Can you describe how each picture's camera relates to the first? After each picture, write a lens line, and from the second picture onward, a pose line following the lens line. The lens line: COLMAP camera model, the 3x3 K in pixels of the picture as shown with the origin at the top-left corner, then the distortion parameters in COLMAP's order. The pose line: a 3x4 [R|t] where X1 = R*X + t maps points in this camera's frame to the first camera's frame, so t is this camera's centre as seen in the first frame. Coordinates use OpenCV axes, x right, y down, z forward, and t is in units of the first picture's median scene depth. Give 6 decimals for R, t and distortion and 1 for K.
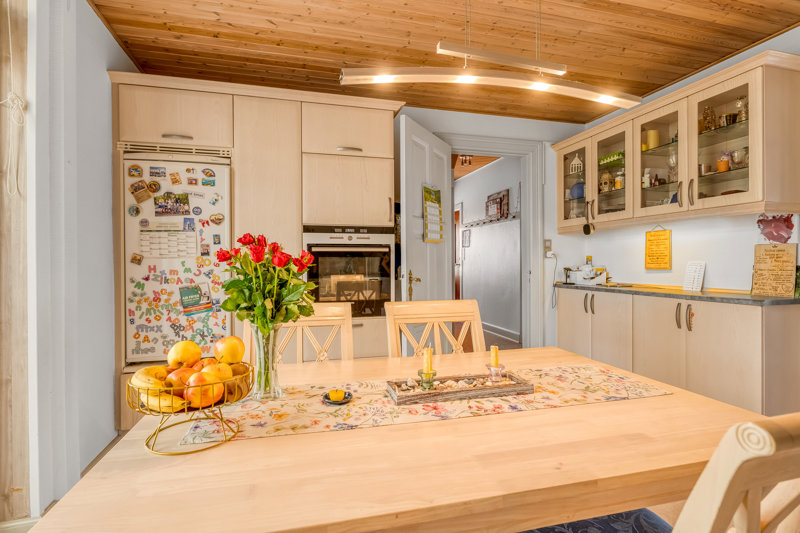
lens RADIAL K [[396.7, 0, 400.0], [0, 396.7, 266.5], [0, 0, 1]] dist [-0.001326, -0.000327]
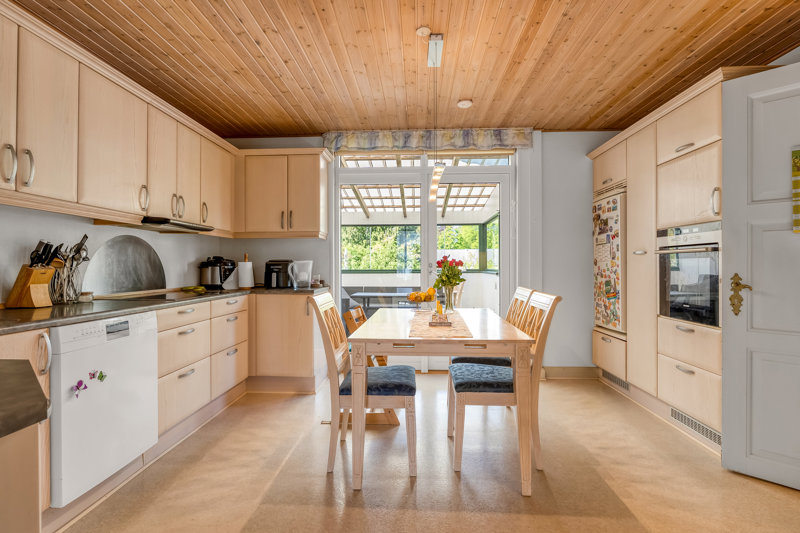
lens RADIAL K [[396.7, 0, 400.0], [0, 396.7, 266.5], [0, 0, 1]] dist [-0.001326, -0.000327]
pose [[-0.299766, 0.005111, -0.953999, 0.890194], [-0.005932, 0.999956, 0.007221, -0.005823], [0.953994, 0.007824, -0.299723, 0.552865]]
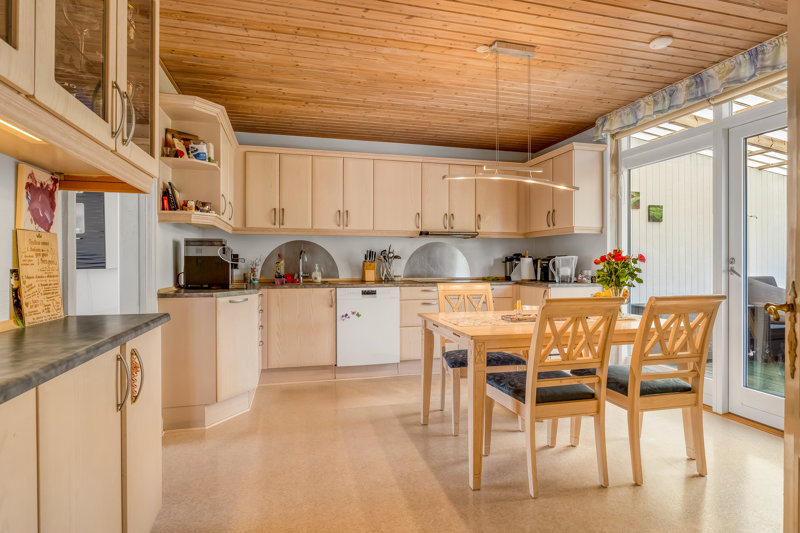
lens RADIAL K [[420.9, 0, 400.0], [0, 420.9, 266.5], [0, 0, 1]] dist [-0.000039, 0.000326]
pose [[-0.999985, 0.005350, -0.000712, 0.320227], [0.005333, 0.999759, 0.021288, -0.011779], [0.000826, 0.021284, -0.999773, 1.269555]]
